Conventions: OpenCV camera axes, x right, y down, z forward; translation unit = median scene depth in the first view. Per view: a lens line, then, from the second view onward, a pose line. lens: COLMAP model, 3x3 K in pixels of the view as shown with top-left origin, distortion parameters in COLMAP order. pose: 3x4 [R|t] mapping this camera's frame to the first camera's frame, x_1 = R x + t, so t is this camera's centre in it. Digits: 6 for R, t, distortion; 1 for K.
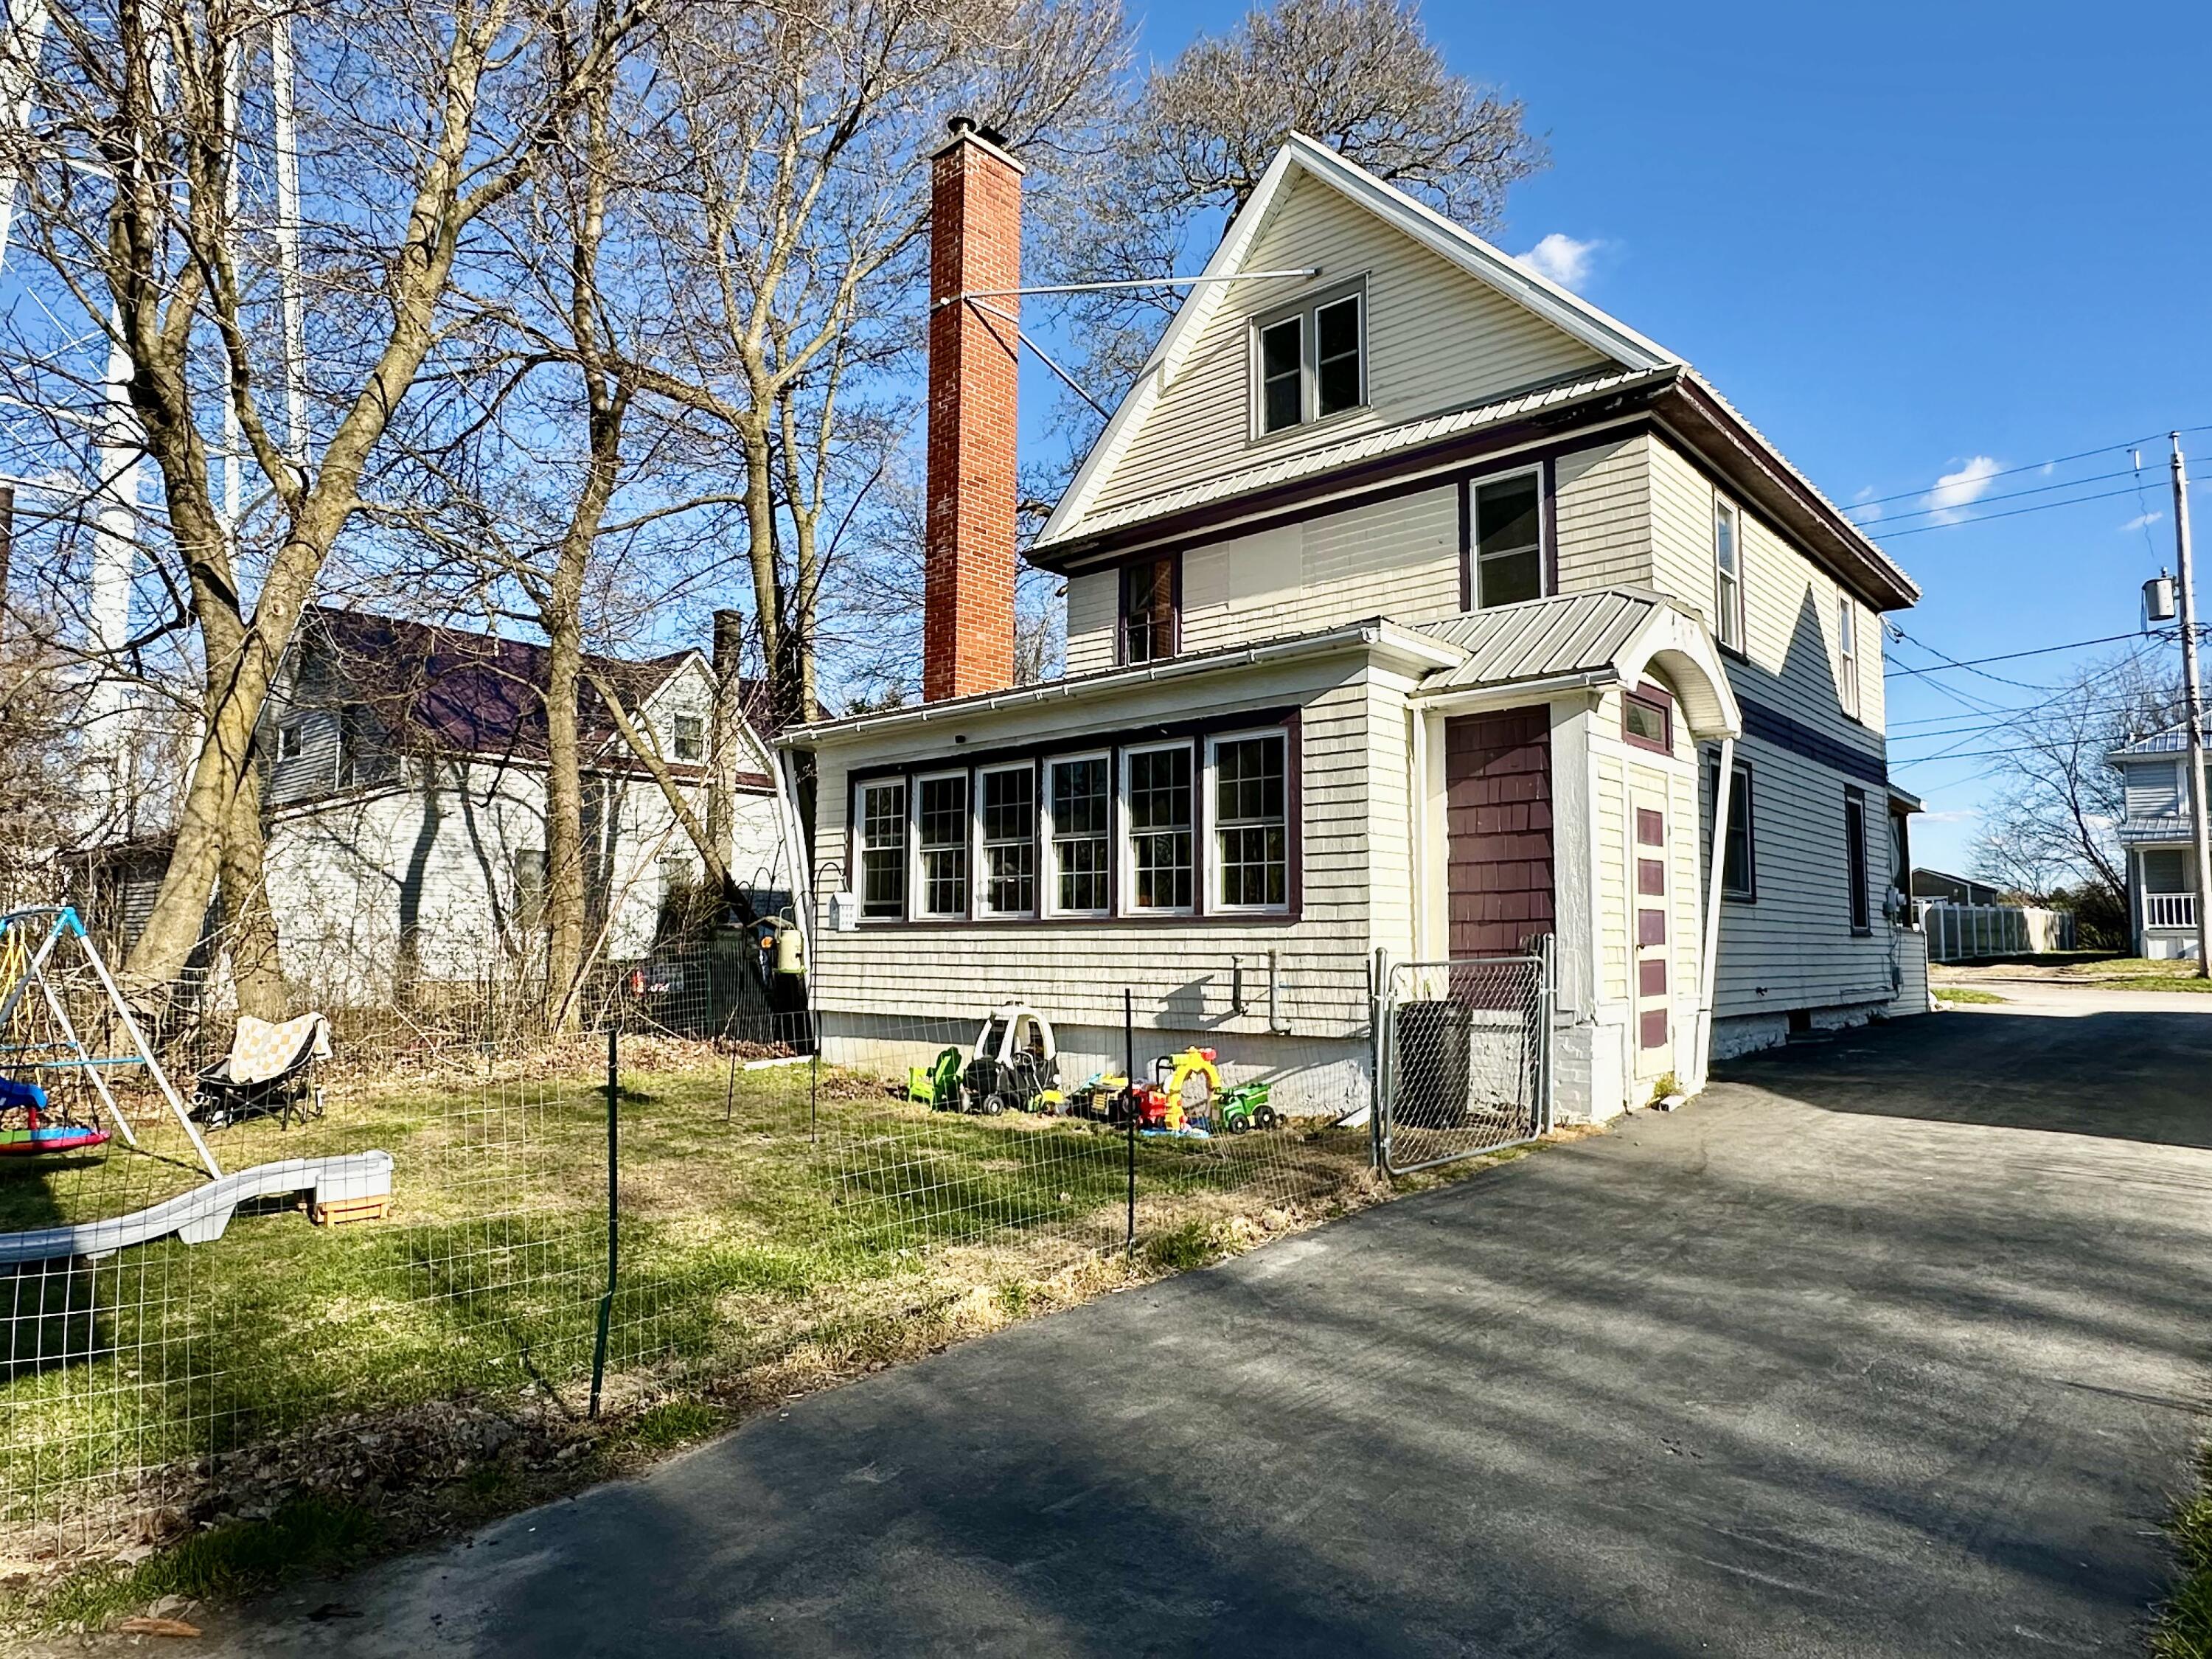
lens RADIAL K [[1348.8, 0, 1101.8], [0, 1348.8, 813.5], [0, 0, 1]] dist [-0.002031, -0.000058]
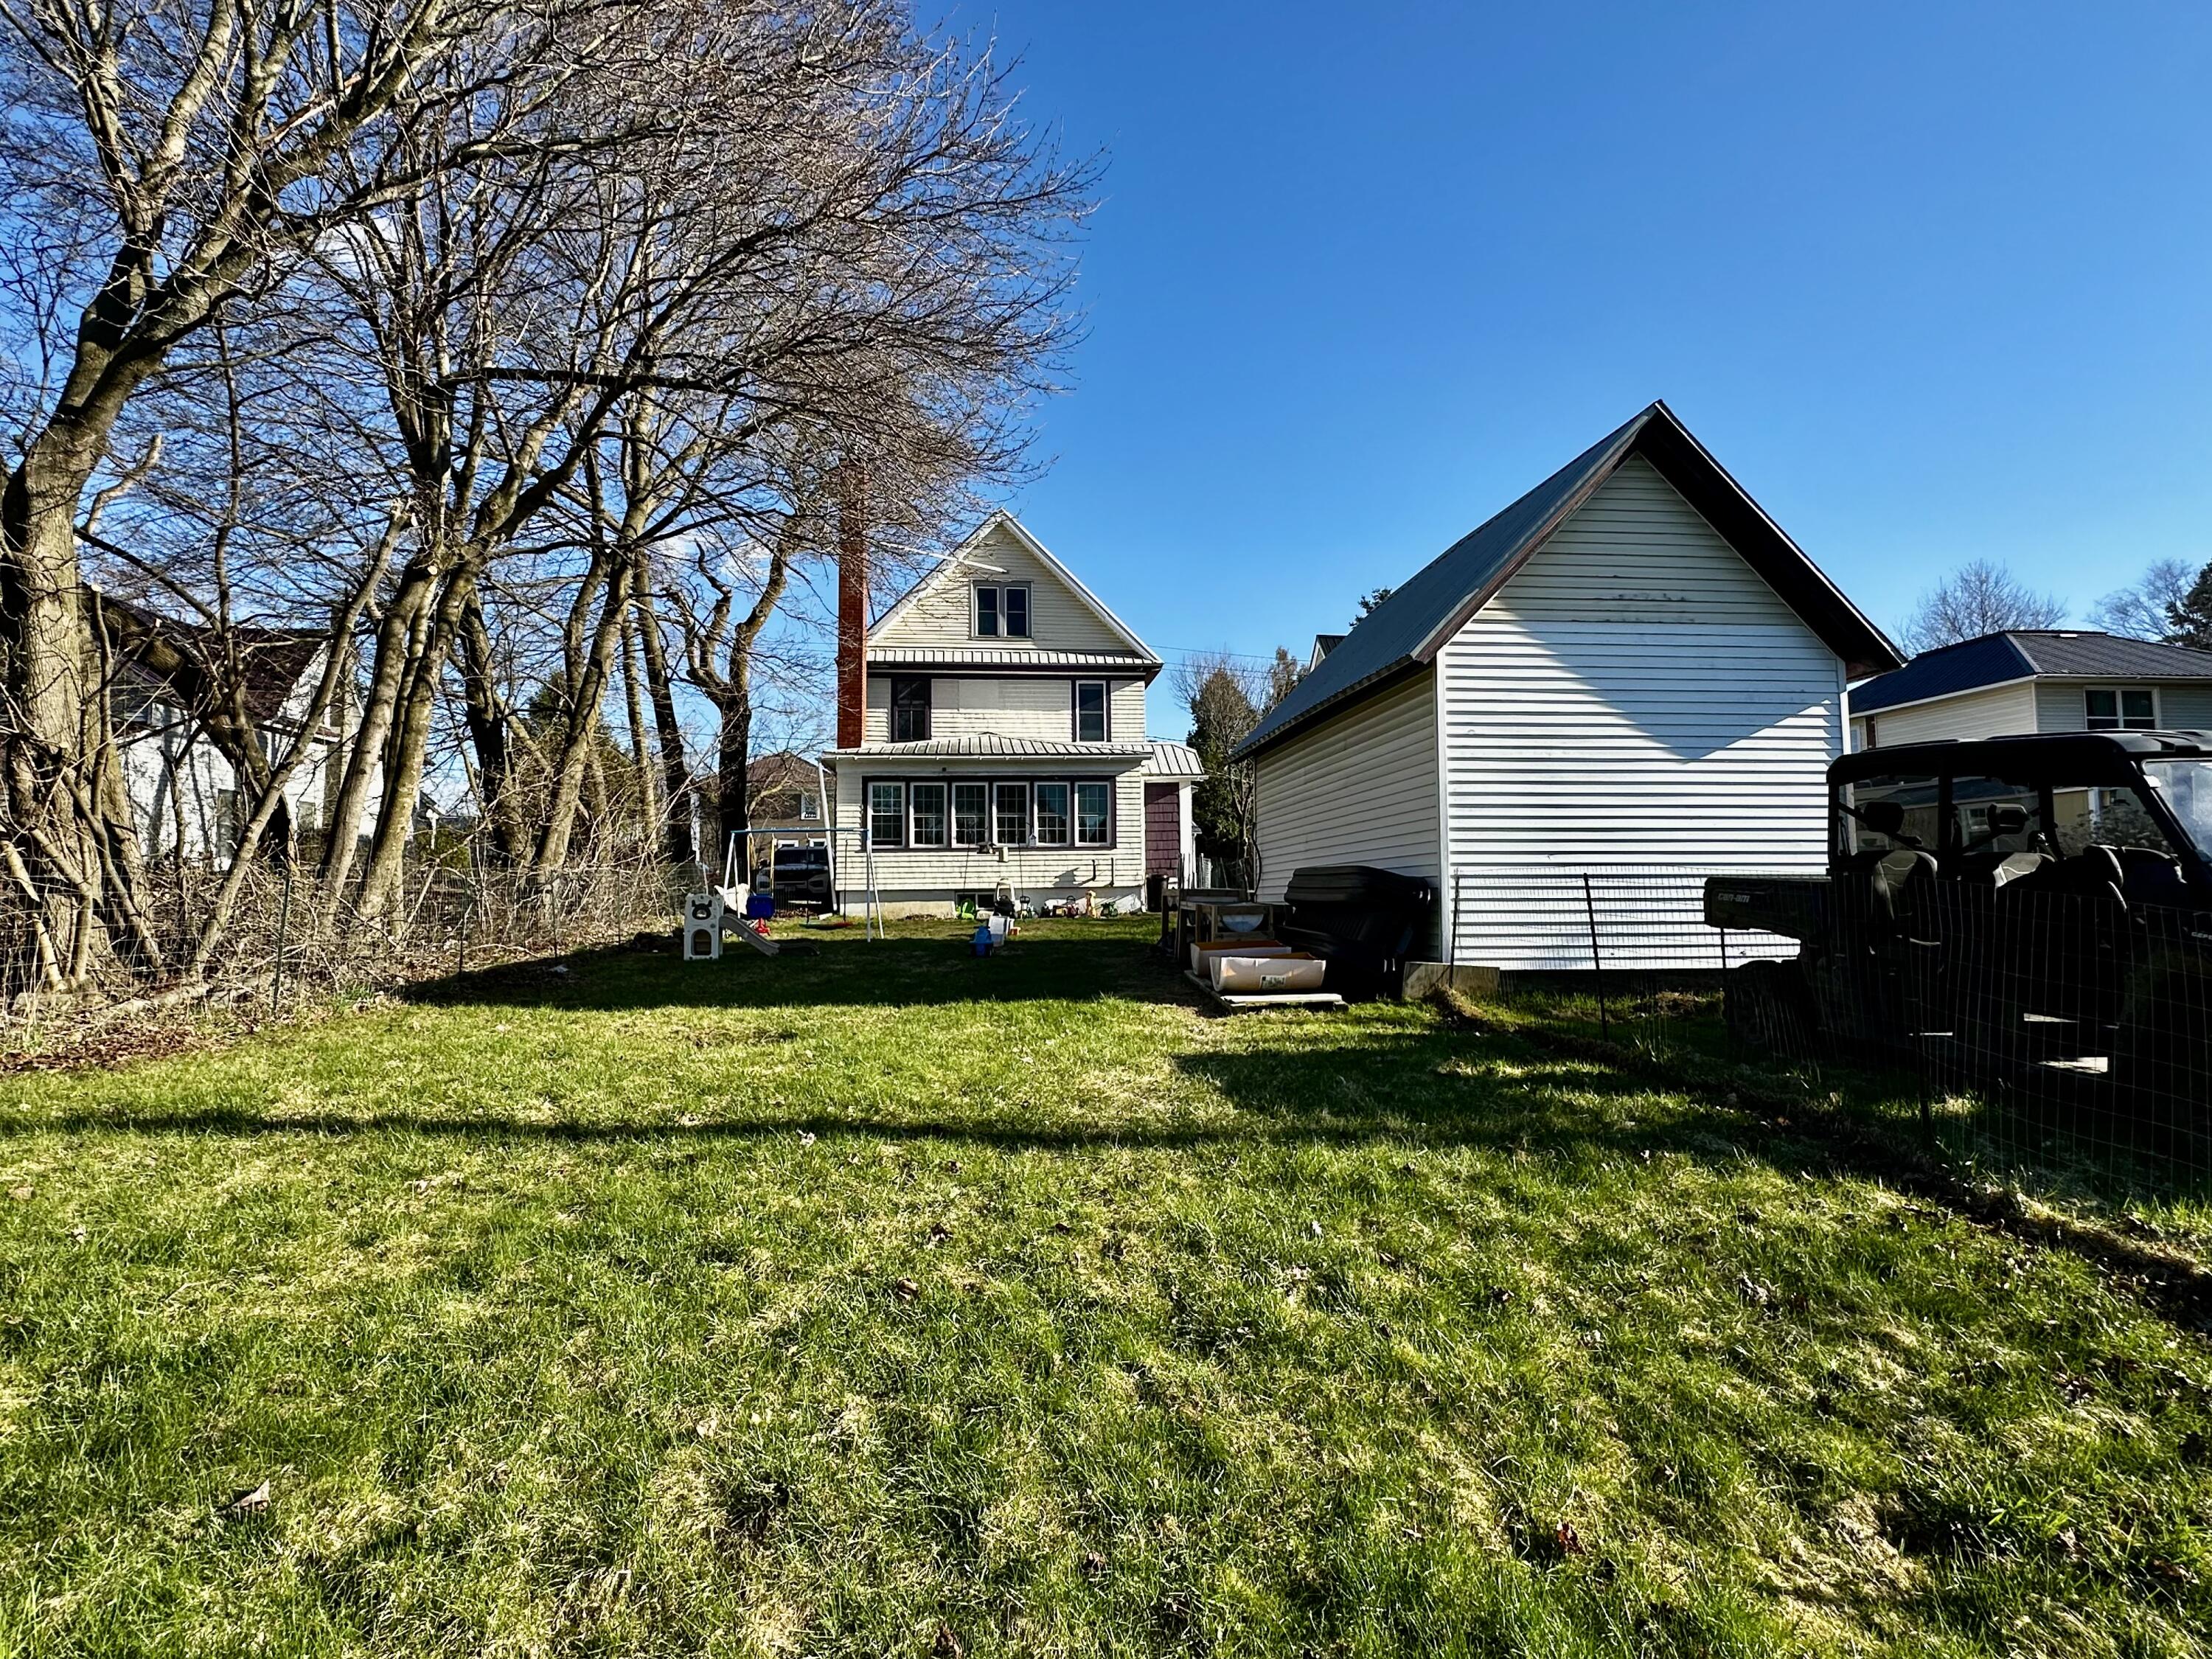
lens RADIAL K [[1095.5, 0, 1099.0], [0, 1095.5, 834.9], [0, 0, 1]] dist [-0.001278, 0.000049]
pose [[0.648242, 0.025568, 0.761005, -1.339765], [-0.059886, 0.998052, 0.017480, 0.007673], [-0.759076, -0.056904, 0.648511, -0.420662]]
